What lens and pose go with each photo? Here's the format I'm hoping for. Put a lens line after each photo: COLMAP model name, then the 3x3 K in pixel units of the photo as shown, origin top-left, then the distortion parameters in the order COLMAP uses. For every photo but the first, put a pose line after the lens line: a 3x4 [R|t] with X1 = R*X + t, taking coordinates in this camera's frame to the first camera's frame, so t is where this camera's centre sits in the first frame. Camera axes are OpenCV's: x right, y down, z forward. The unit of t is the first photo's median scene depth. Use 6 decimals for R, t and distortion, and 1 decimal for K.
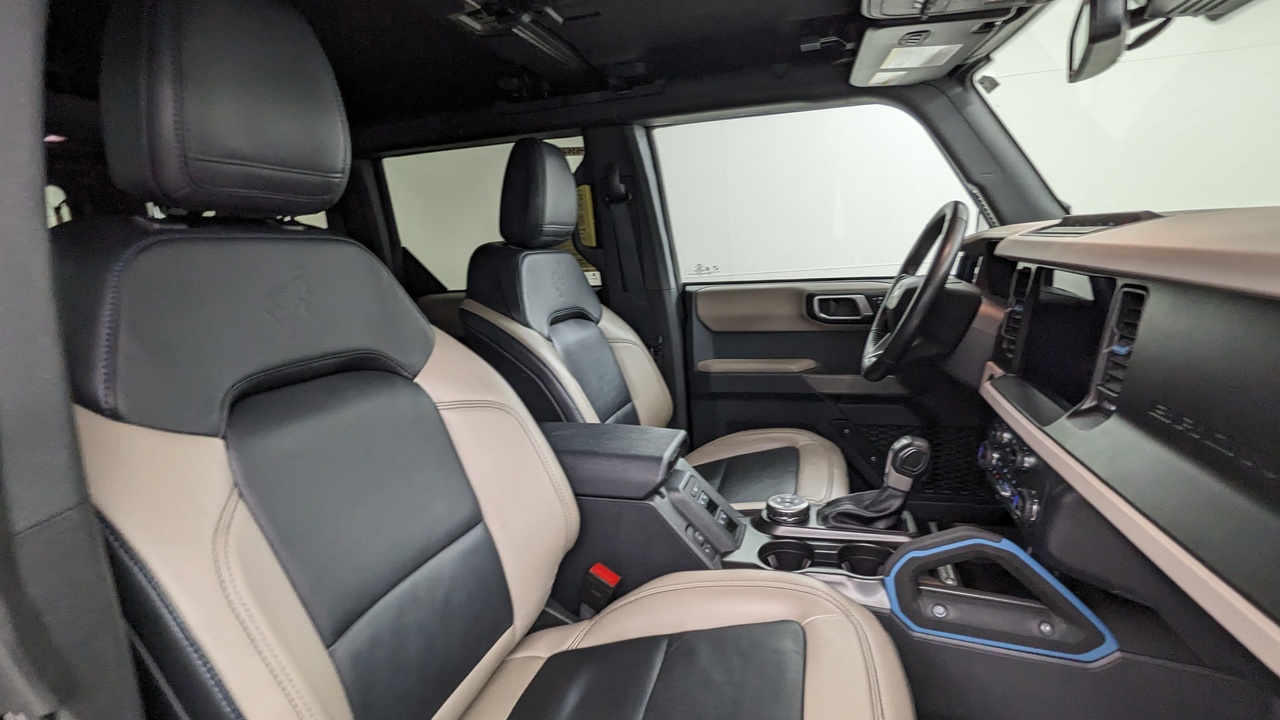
lens RADIAL K [[624.7, 0, 654.6], [0, 624.7, 367.0], [0, 0, 1]] dist [-0.003110, -0.000490]
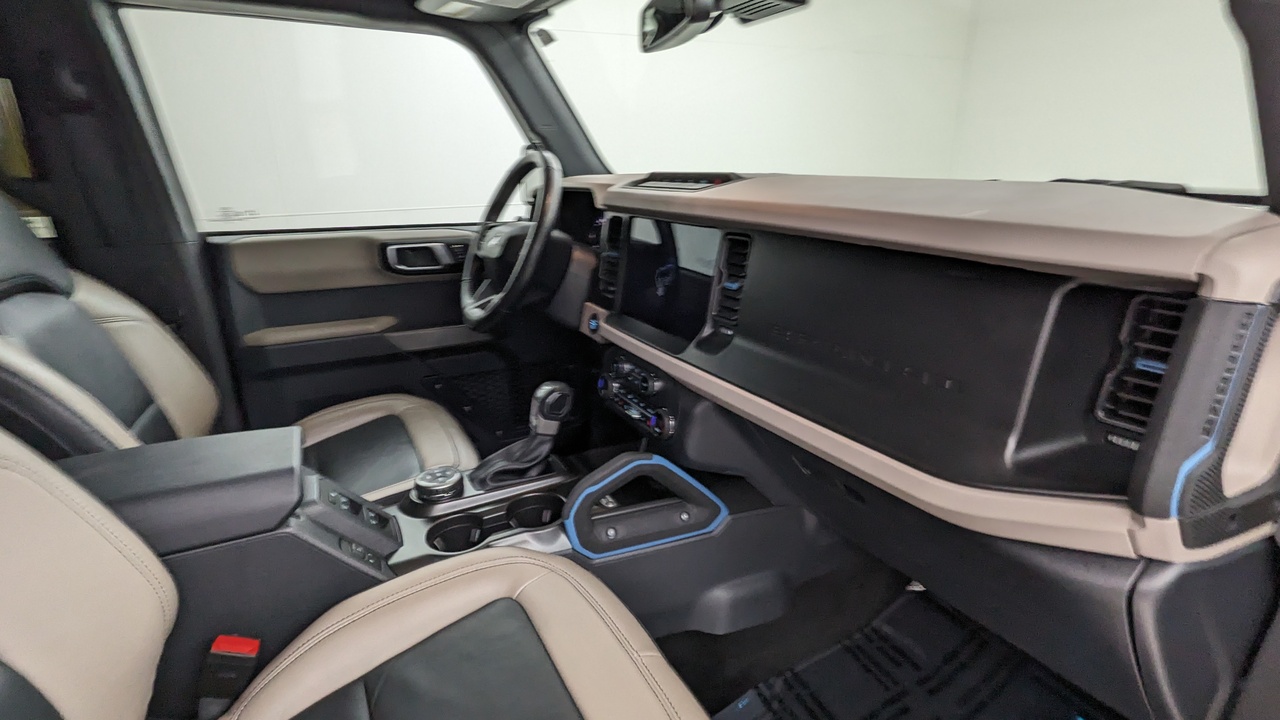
lens RADIAL K [[609.8, 0, 640.0], [0, 609.8, 363.6], [0, 0, 1]] dist [-0.008167, -0.000861]
pose [[0.708347, -0.159615, 0.687581, -0.170405], [0.098492, 0.986919, 0.127636, -0.032300], [-0.698959, -0.022689, 0.714801, 0.170567]]
